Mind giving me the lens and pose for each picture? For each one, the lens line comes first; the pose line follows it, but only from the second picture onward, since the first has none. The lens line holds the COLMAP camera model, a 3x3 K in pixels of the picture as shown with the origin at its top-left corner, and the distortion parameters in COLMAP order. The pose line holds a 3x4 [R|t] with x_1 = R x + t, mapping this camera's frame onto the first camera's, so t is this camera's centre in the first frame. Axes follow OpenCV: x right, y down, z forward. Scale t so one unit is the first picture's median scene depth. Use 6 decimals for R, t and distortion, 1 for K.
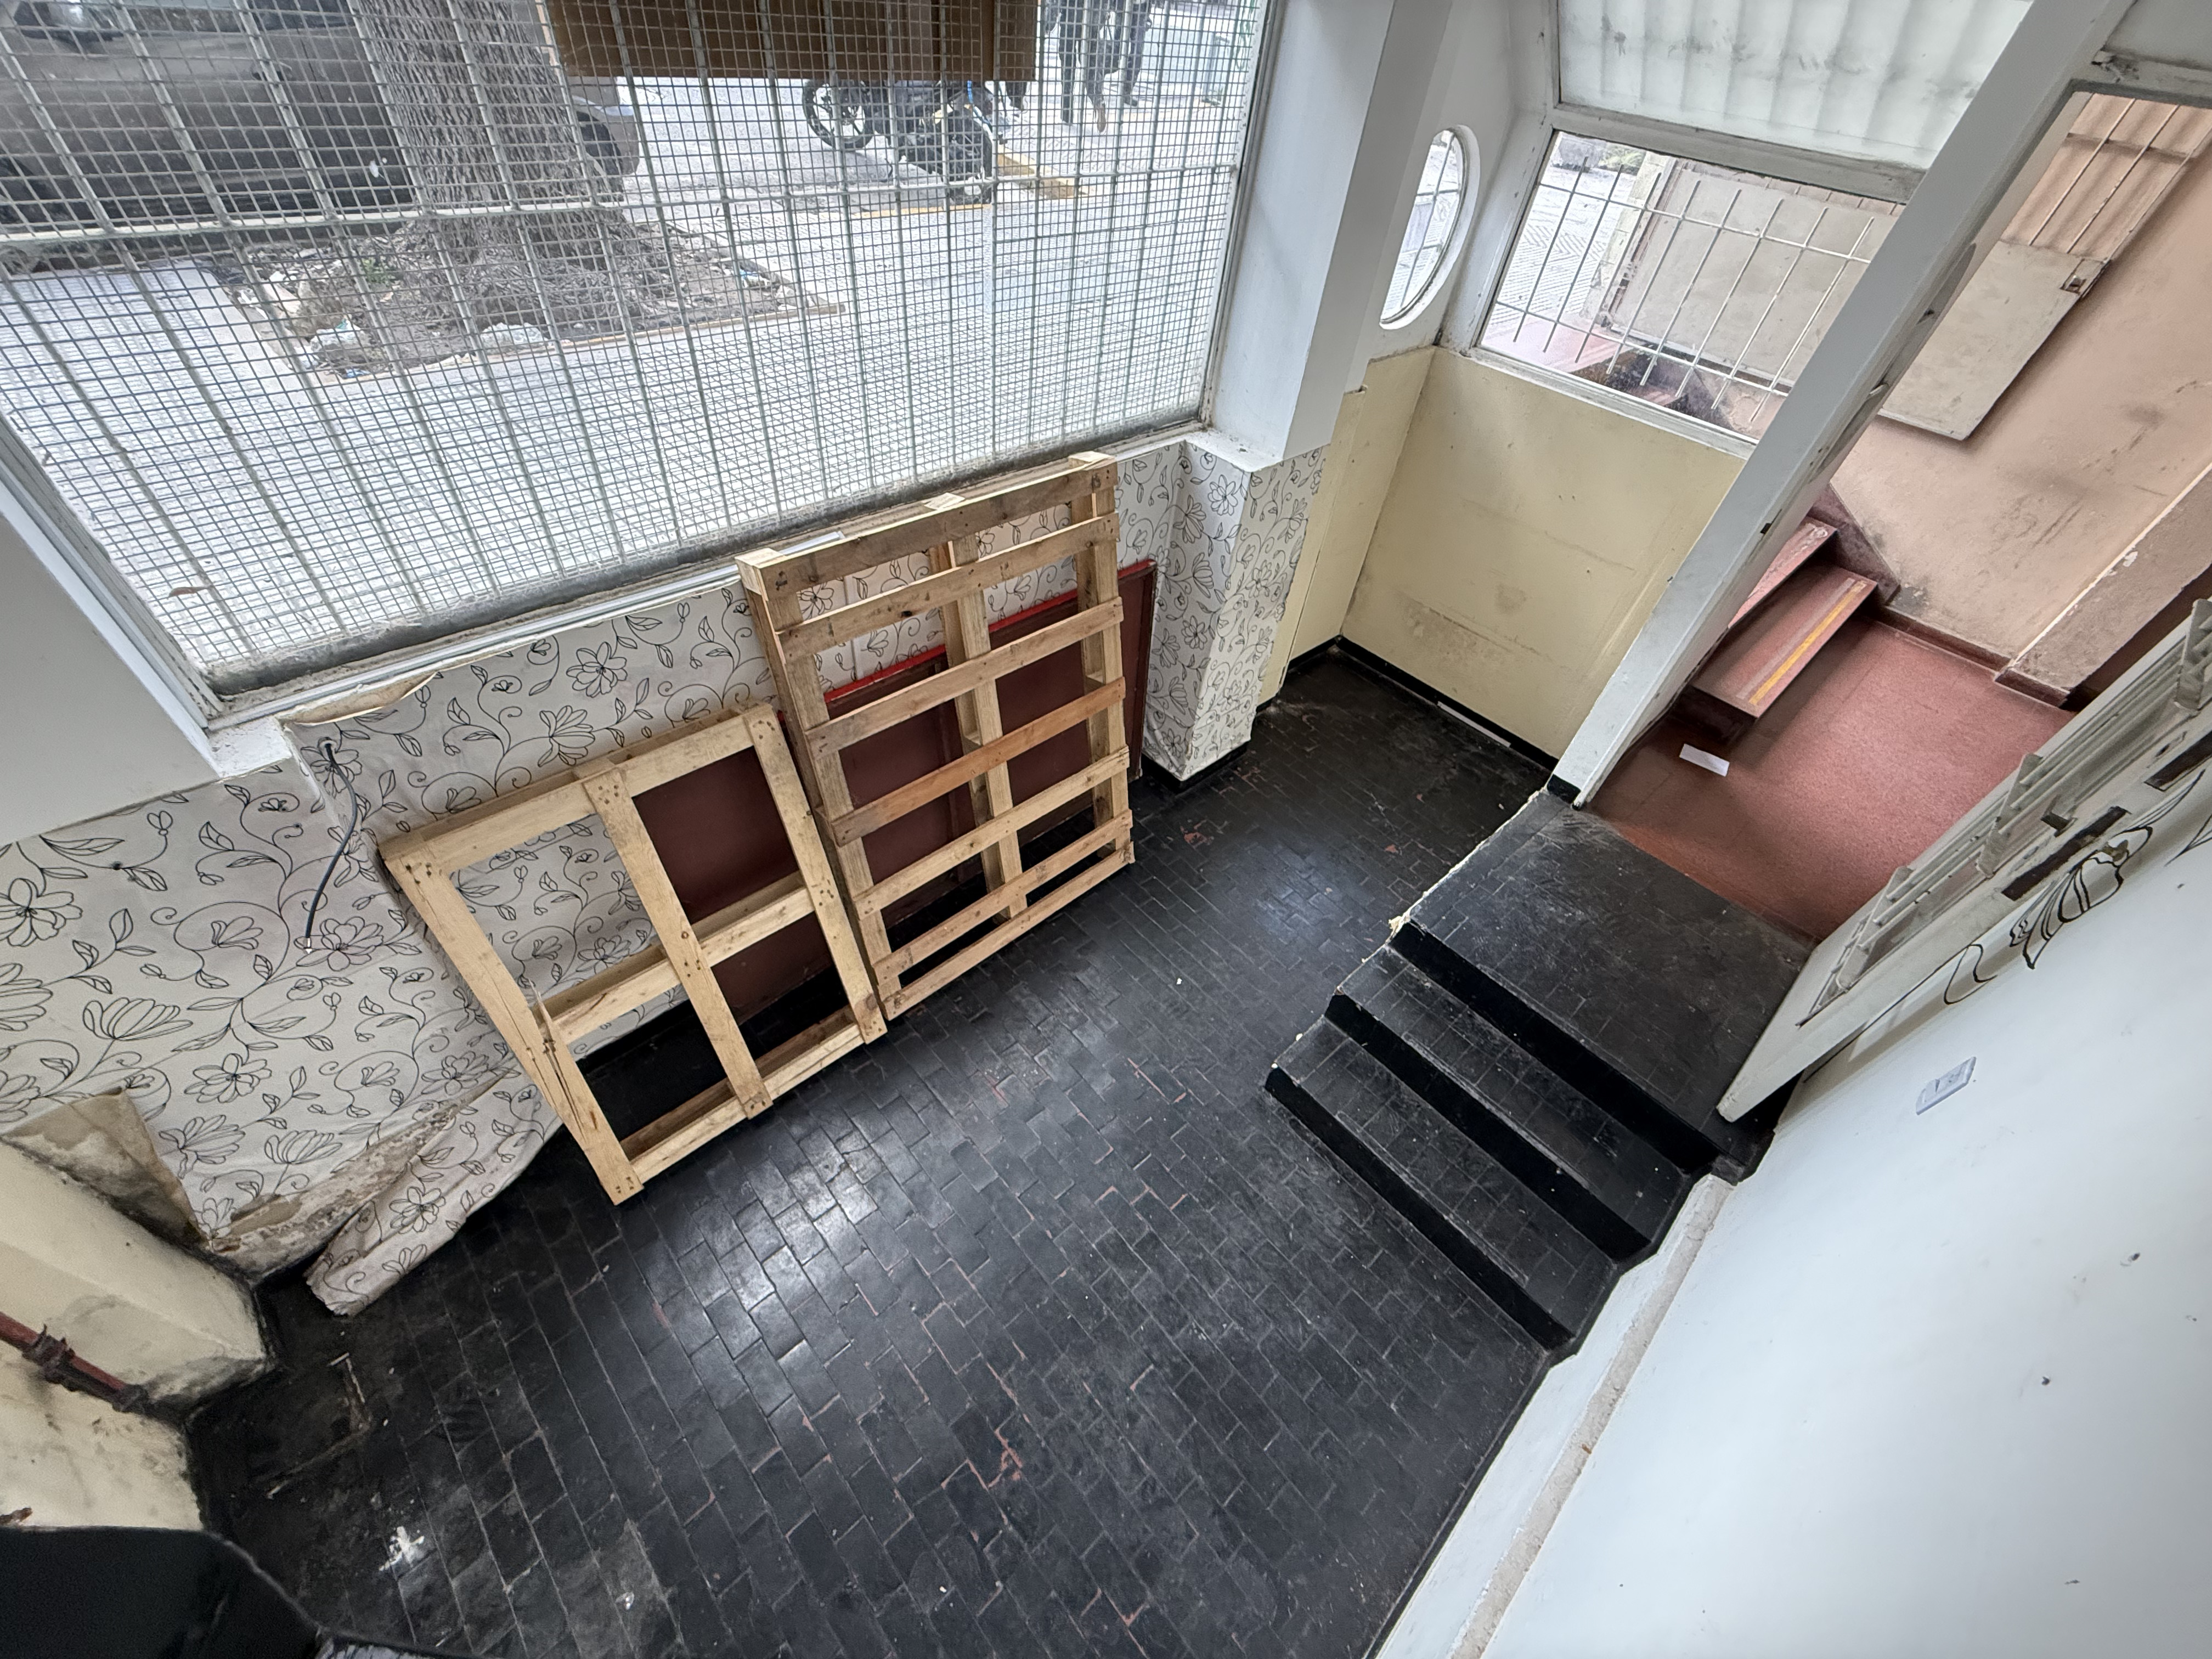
lens RADIAL K [[880.6, 0, 1098.6], [0, 880.6, 828.6], [0, 0, 1]] dist [-0.000372, 0.000087]
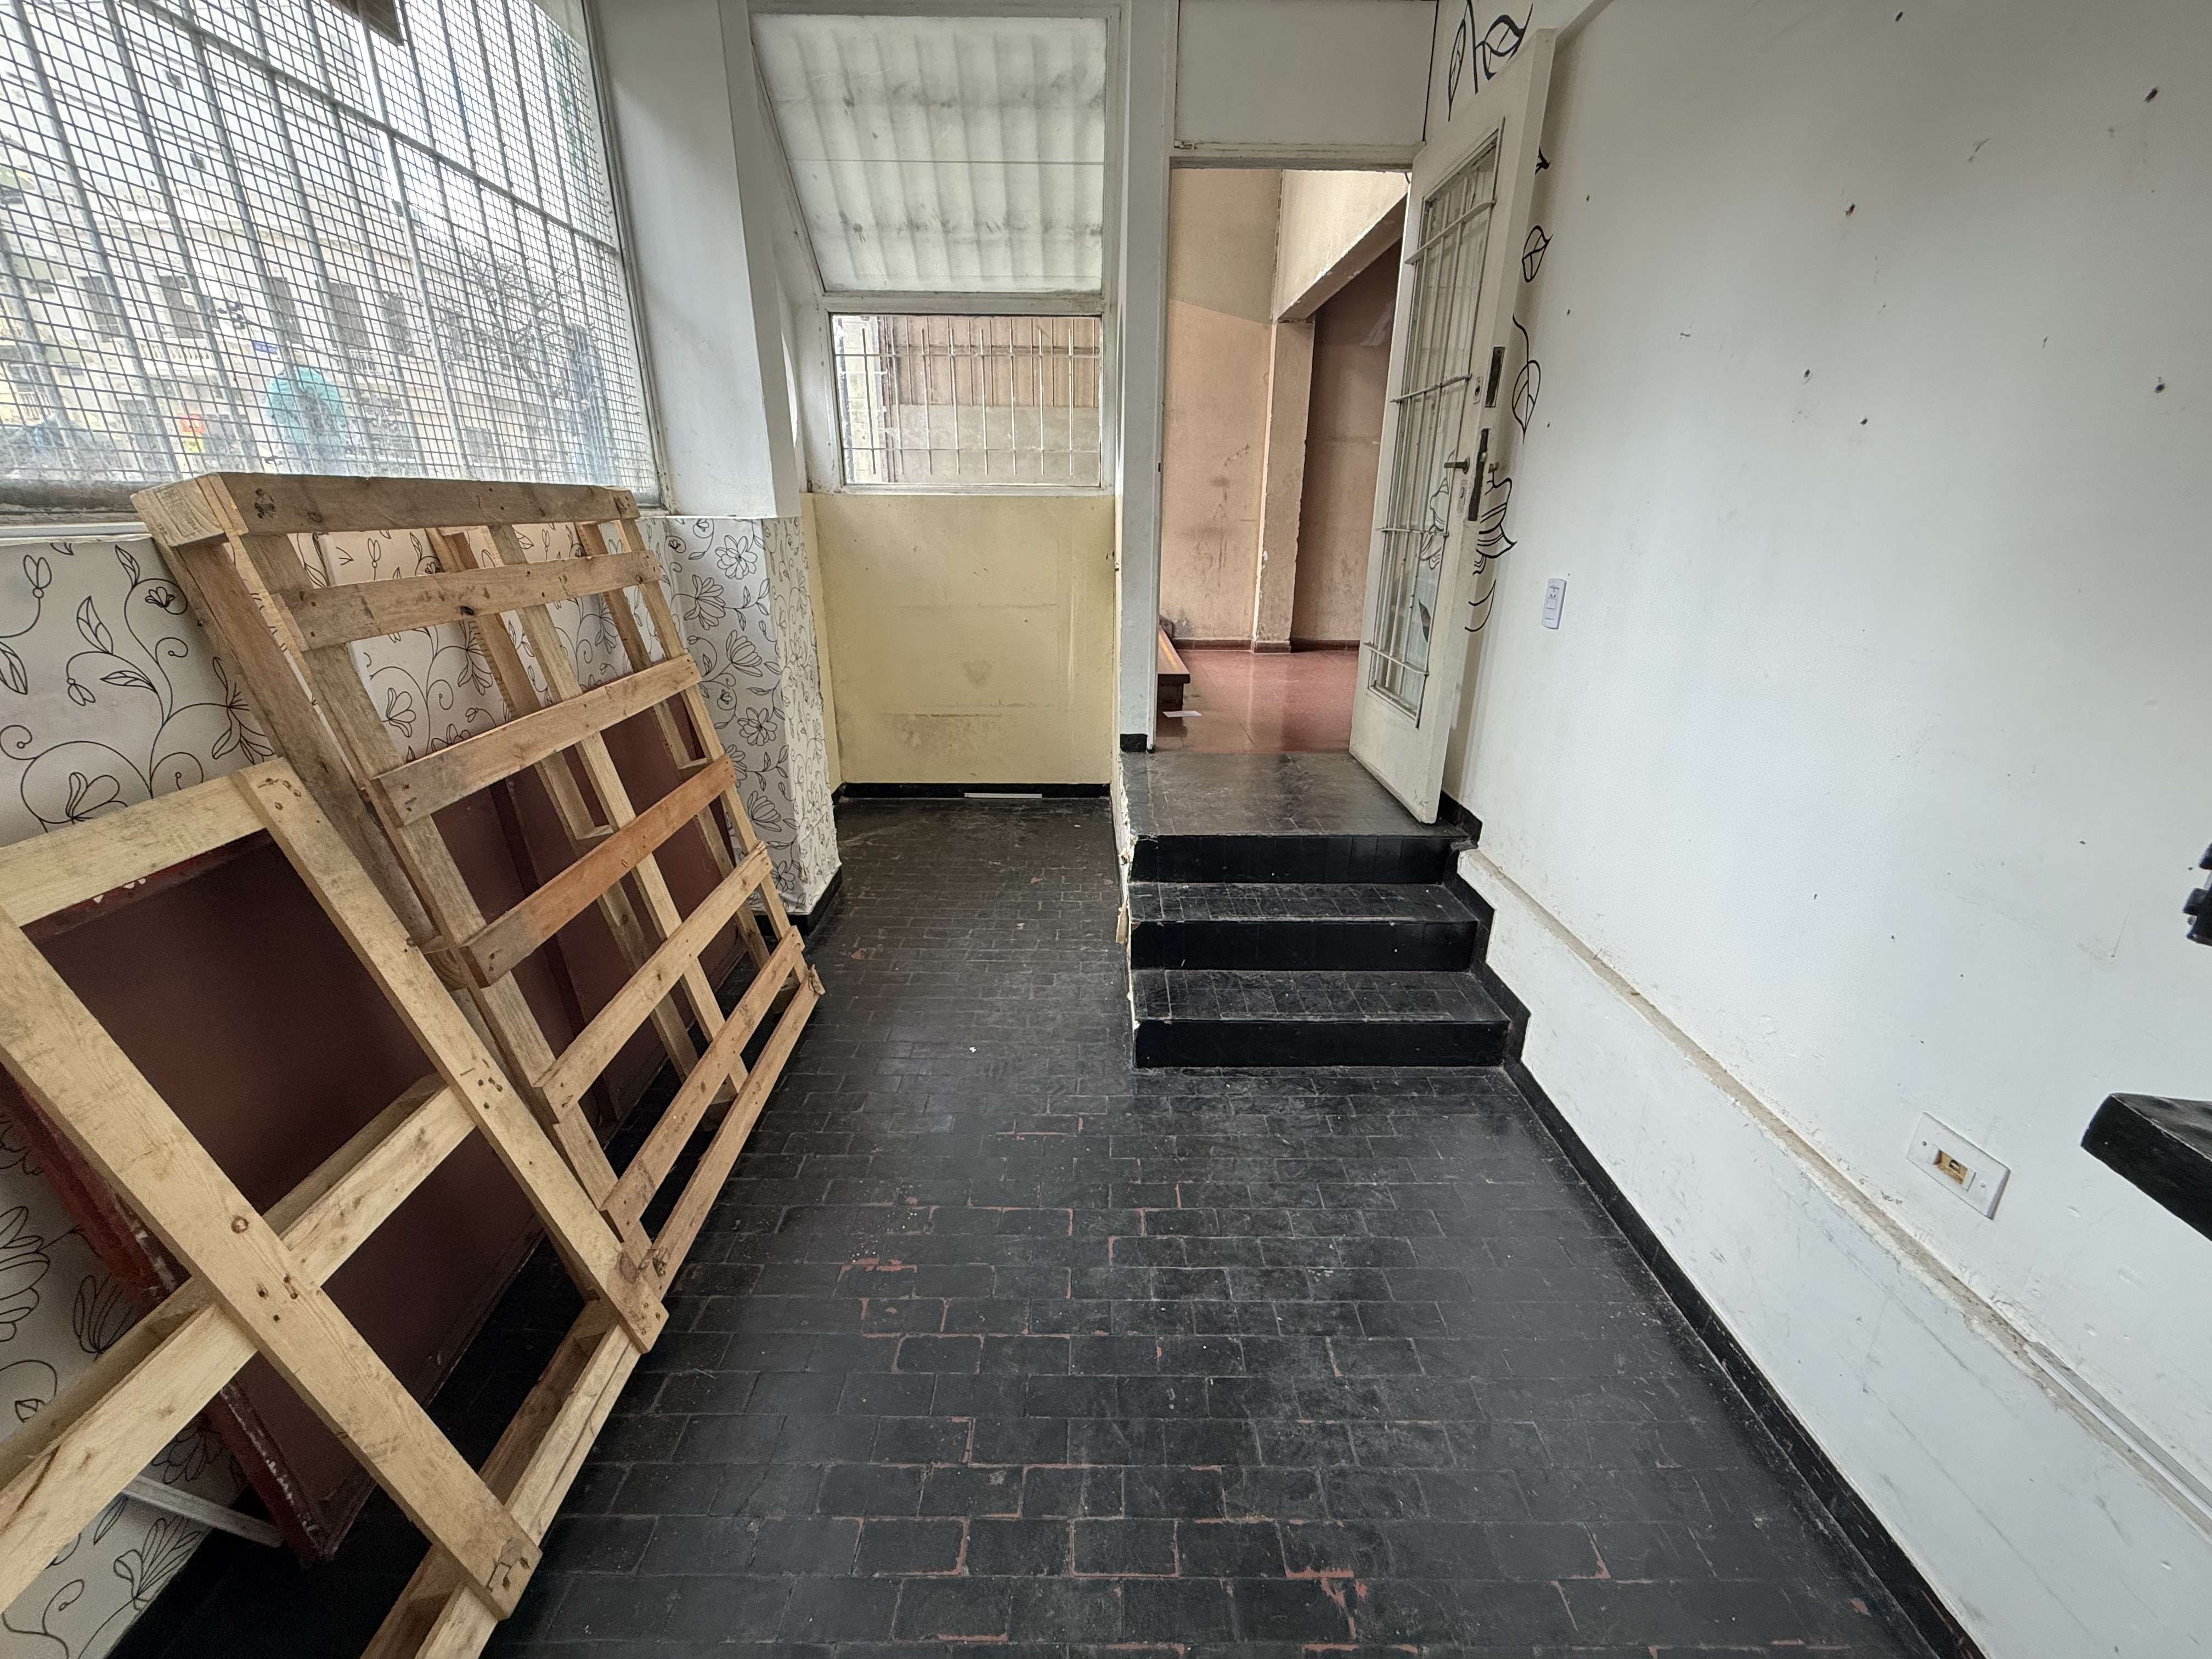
lens RADIAL K [[877.3, 0, 1096.9], [0, 877.3, 828.7], [0, 0, 1]] dist [0.000508, -0.000261]
pose [[0.669606, -0.342095, 0.659241, -0.348002], [0.569013, 0.806748, -0.159319, 0.241933], [-0.477339, 0.481797, 0.734860, 0.309281]]
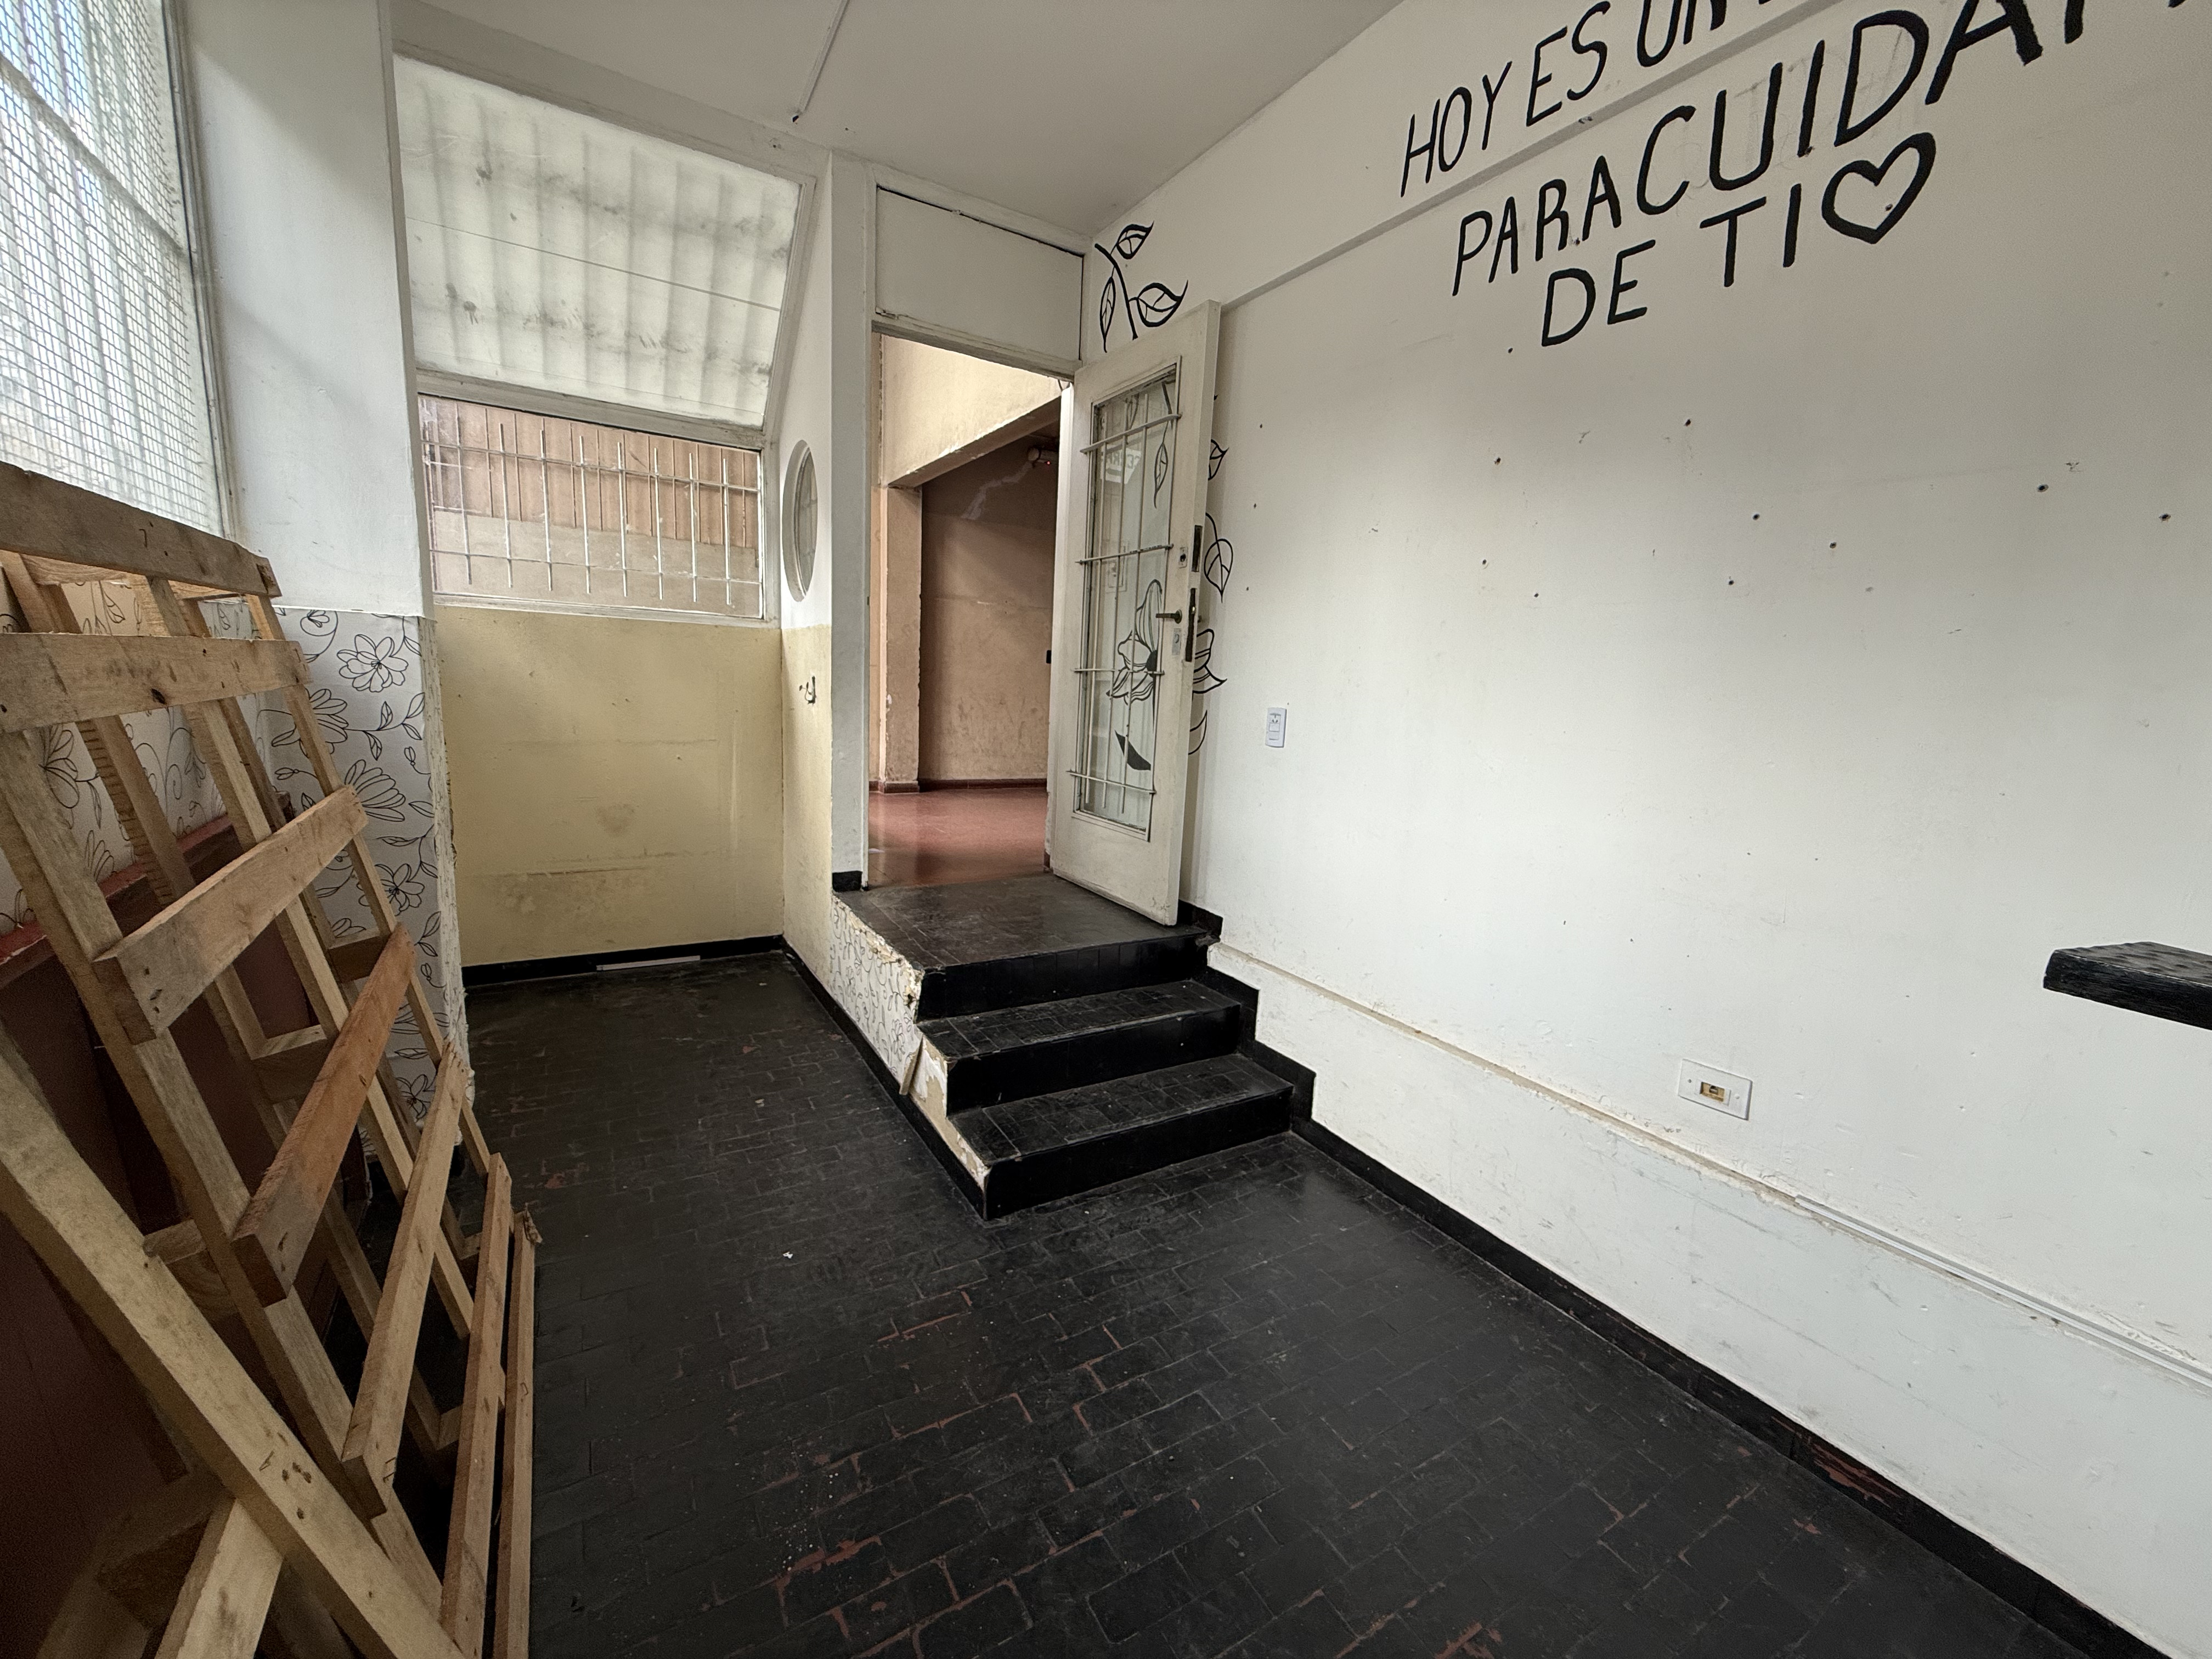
lens RADIAL K [[880.6, 0, 1098.6], [0, 880.6, 828.6], [0, 0, 1]] dist [-0.000372, 0.000087]
pose [[0.207616, -0.247406, 0.946407, -0.476802], [0.676005, 0.735582, 0.043996, 0.080667], [-0.707045, 0.630642, 0.319966, 0.511263]]
